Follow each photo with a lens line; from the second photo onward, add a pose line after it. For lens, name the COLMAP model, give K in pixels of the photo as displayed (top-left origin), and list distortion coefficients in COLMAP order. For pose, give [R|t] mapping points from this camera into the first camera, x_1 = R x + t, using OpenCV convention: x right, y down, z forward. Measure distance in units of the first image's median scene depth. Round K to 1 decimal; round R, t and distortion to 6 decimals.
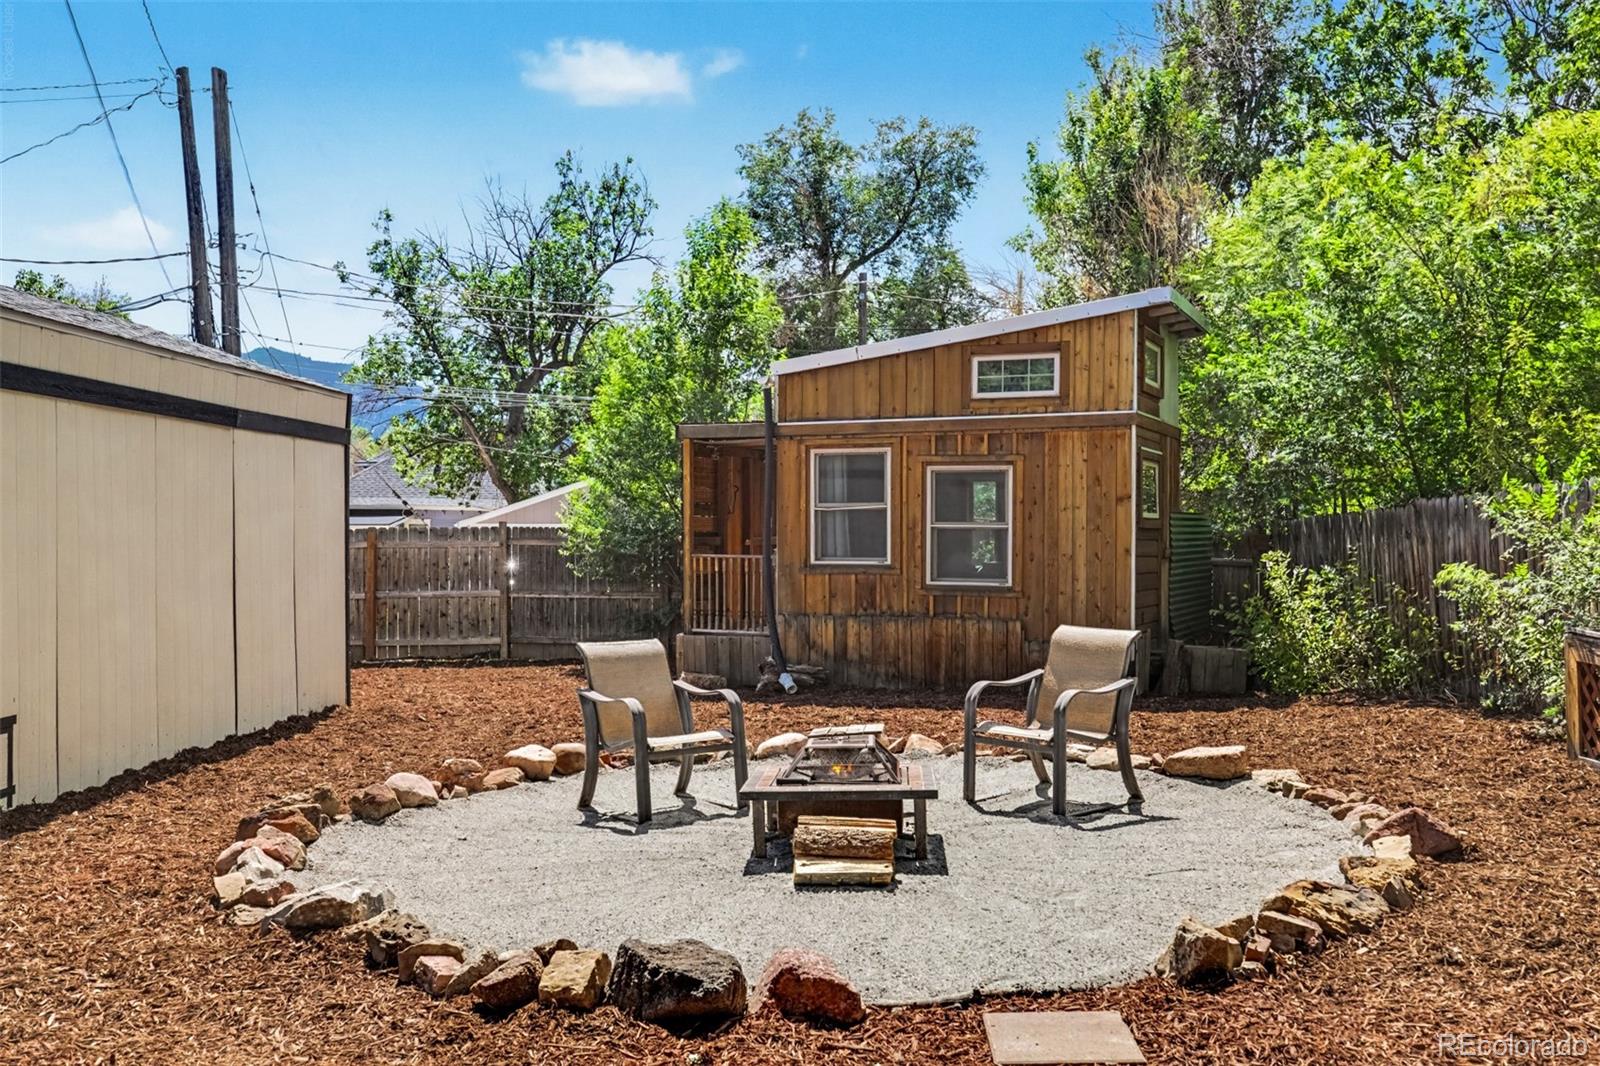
lens RADIAL K [[1568.4, 0, 800.0], [0, 1568.4, 533.0], [0, 0, 1]] dist [0.054625, 0.010827]
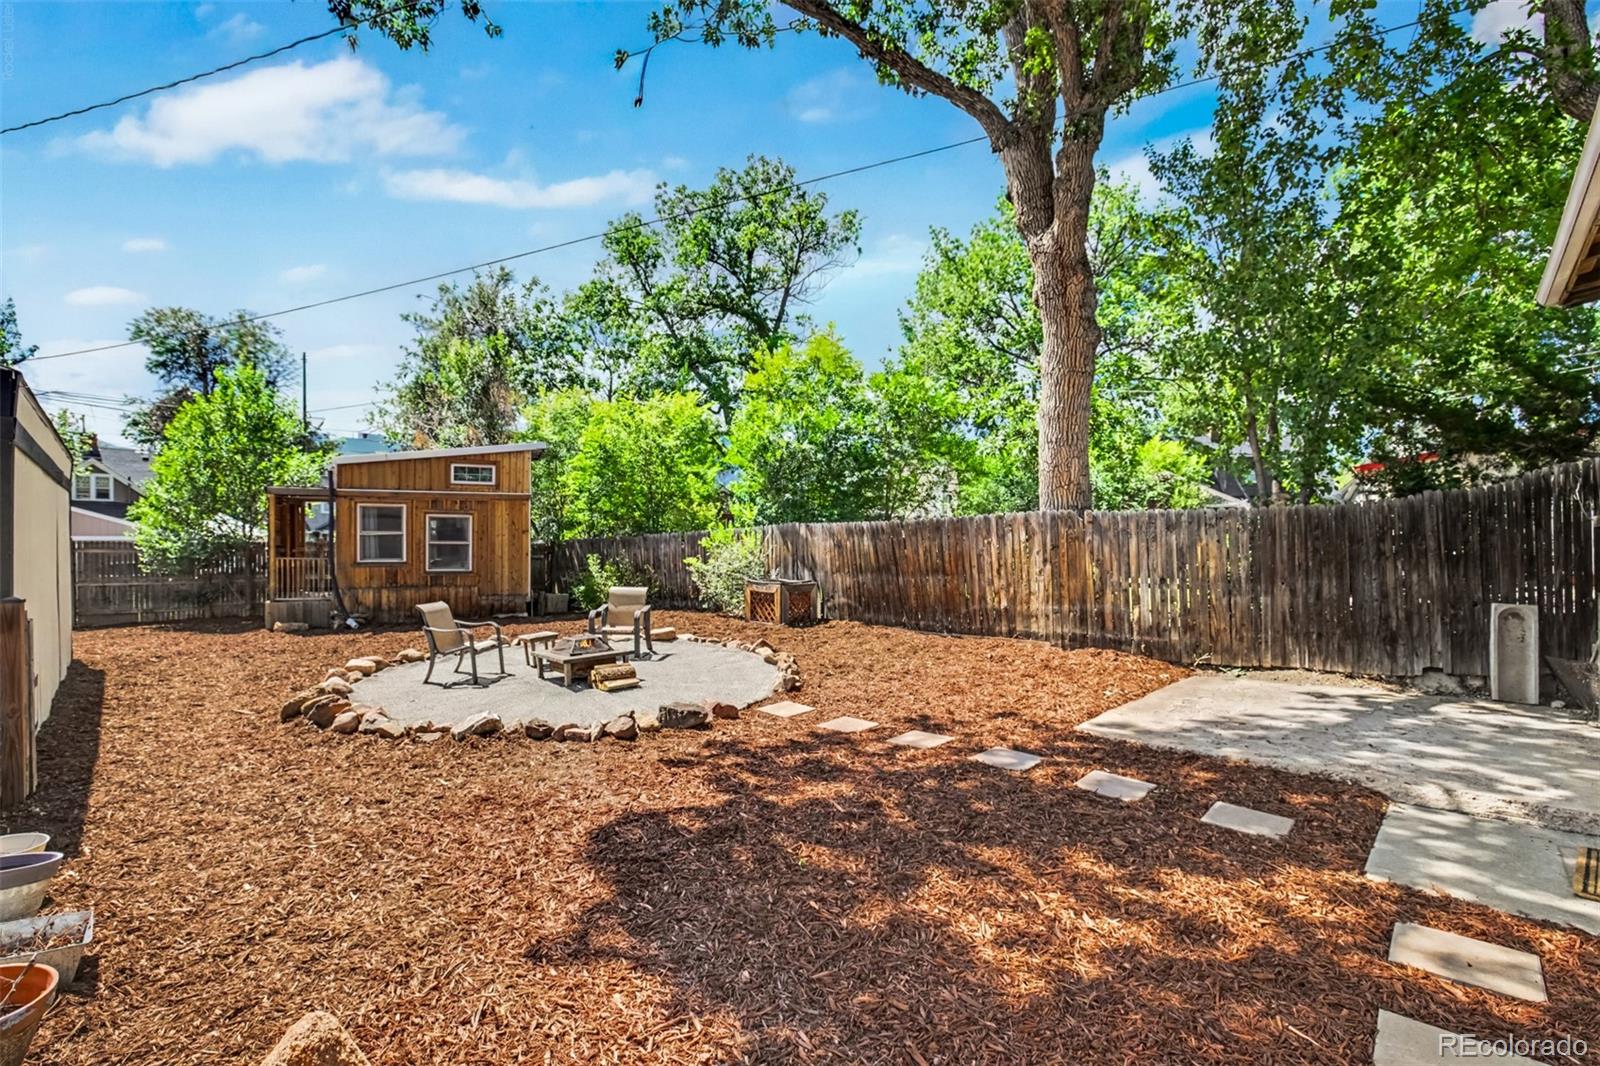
lens RADIAL K [[705.2, 0, 800.0], [0, 705.2, 533.0], [0, 0, 1]] dist [0.001142, 0.000567]
pose [[0.696011, 0.008986, 0.717975, -0.295961], [-0.002554, 0.999946, -0.010039, -0.011291], [-0.718026, 0.005153, 0.695997, -0.010658]]
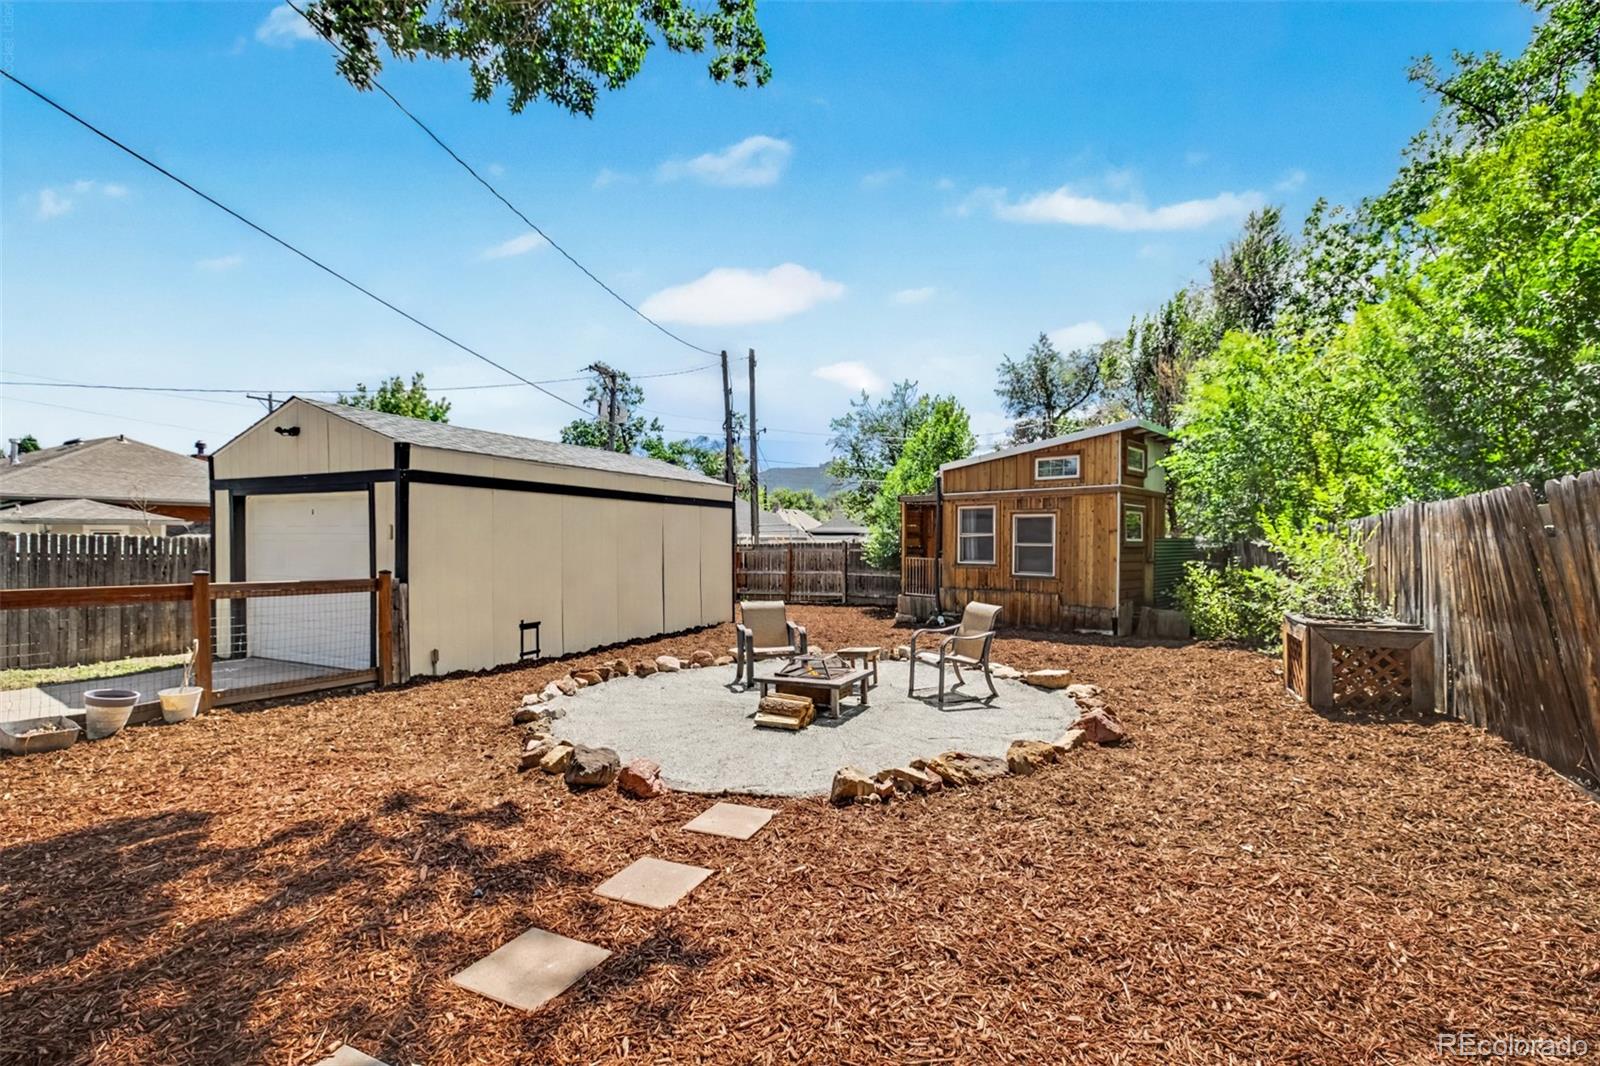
lens RADIAL K [[715.6, 0, 800.0], [0, 715.6, 533.0], [0, 0, 1]] dist [-0.045604, 0.000142]
pose [[0.922309, 0.000053, -0.386454, 0.216970], [-0.004647, 0.999929, -0.010953, -0.010018], [0.386426, 0.011898, 0.922244, 0.081472]]
